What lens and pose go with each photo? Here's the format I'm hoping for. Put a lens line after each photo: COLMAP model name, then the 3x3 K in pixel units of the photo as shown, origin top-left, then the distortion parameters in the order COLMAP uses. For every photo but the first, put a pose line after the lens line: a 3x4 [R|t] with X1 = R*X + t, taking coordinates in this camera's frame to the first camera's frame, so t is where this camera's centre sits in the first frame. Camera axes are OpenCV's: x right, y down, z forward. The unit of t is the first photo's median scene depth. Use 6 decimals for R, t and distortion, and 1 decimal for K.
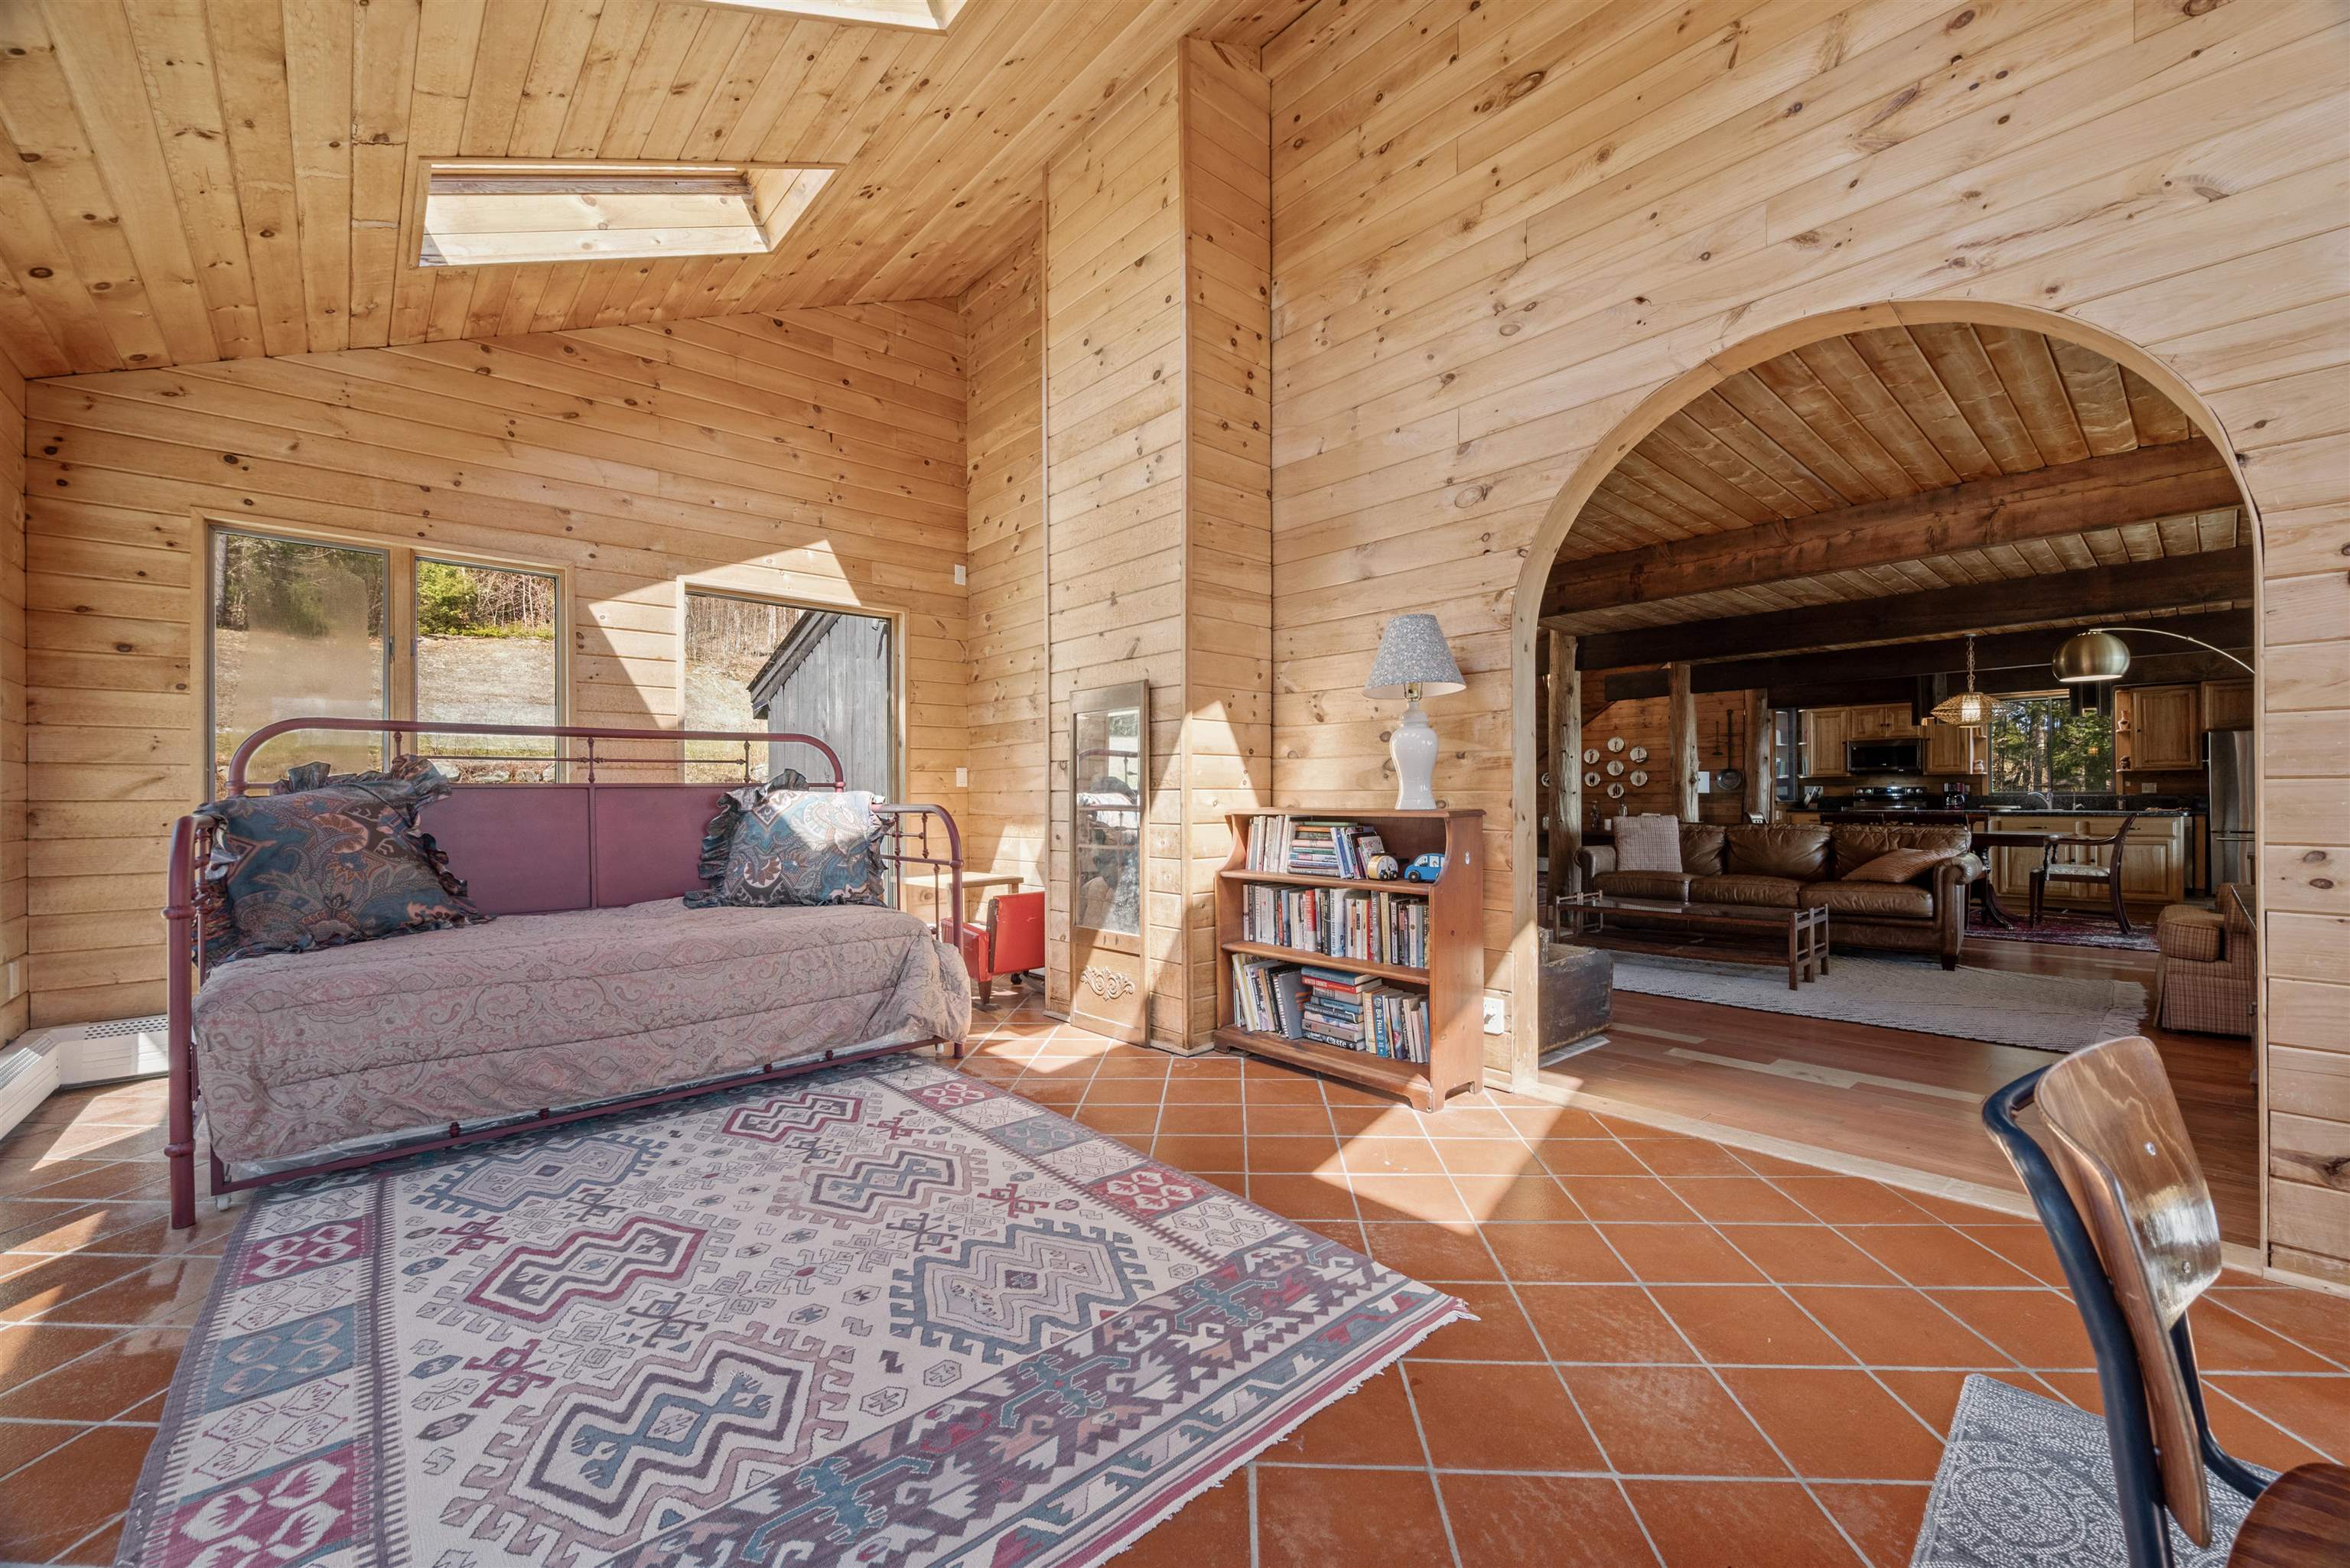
lens RADIAL K [[938.3, 0, 1179.0], [0, 938.3, 796.5], [0, 0, 1]] dist [-0.001274, 0.000397]
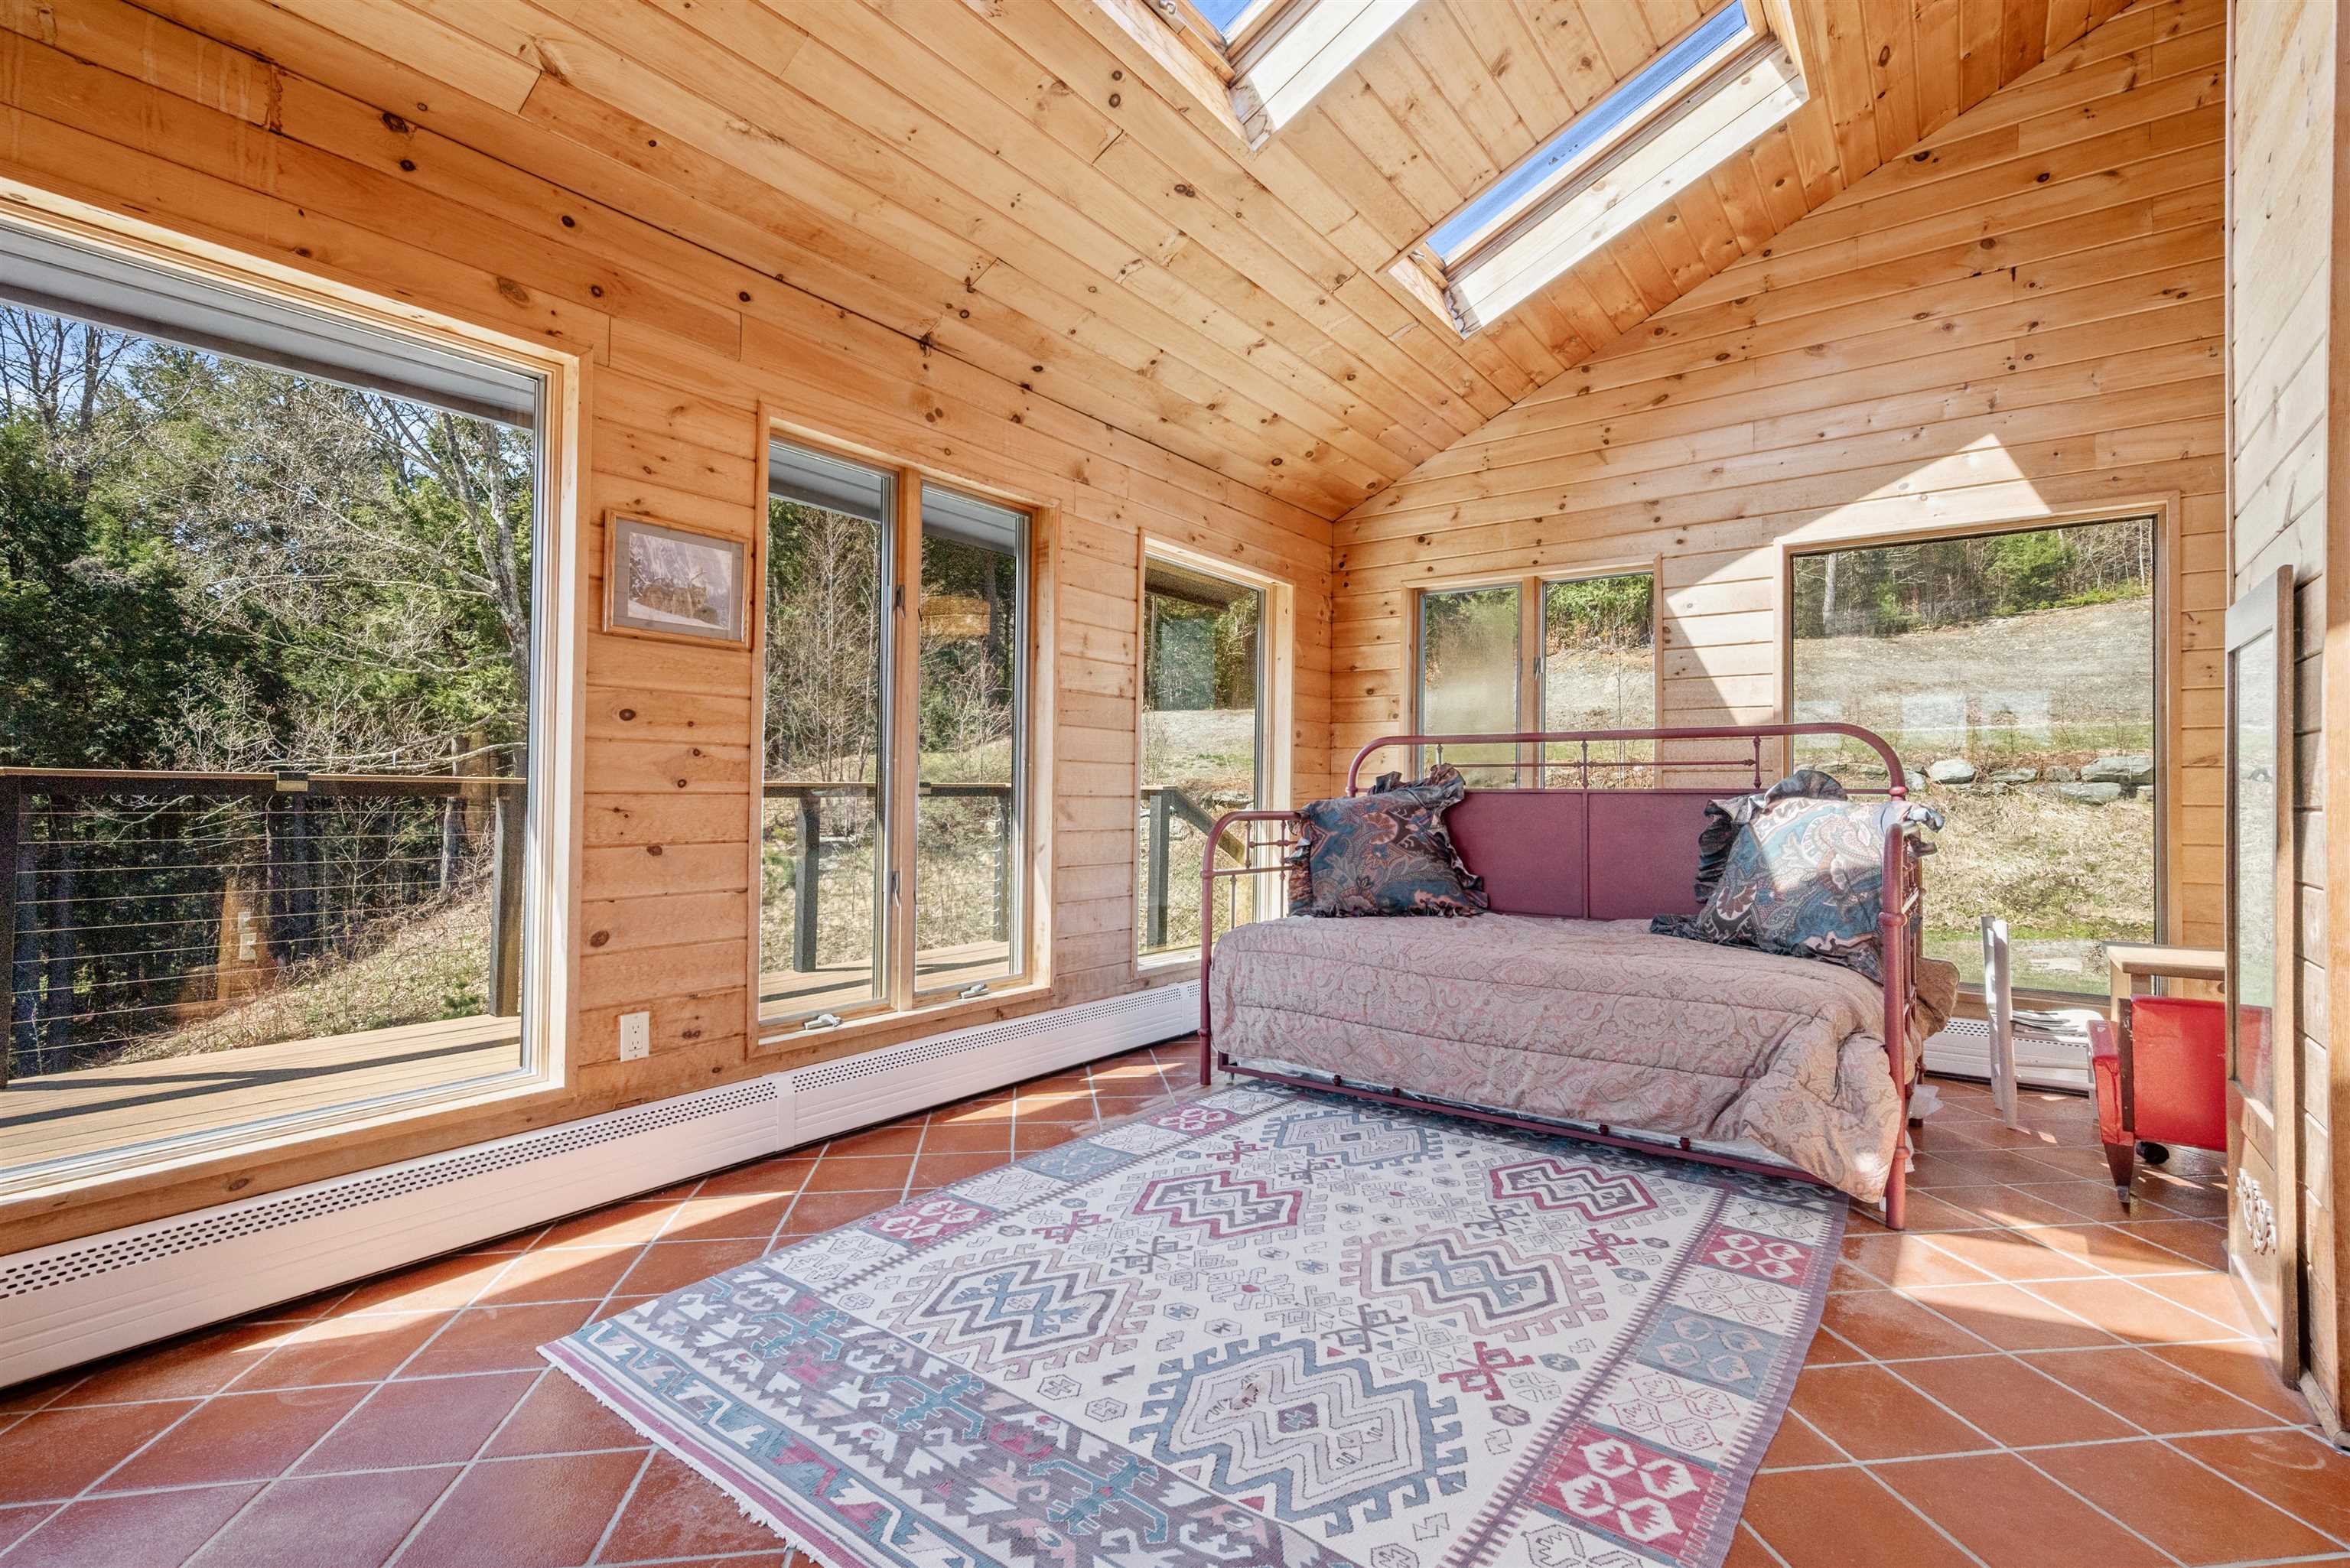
lens RADIAL K [[1069.8, 0, 1175.3], [0, 1069.8, 774.2], [0, 0, 1]] dist [0.005041, -0.000104]
pose [[0.185893, -0.007691, -0.982540, 0.448601], [-0.012770, 0.999866, -0.010242, -0.014788], [0.982487, 0.014451, 0.185770, 0.450971]]
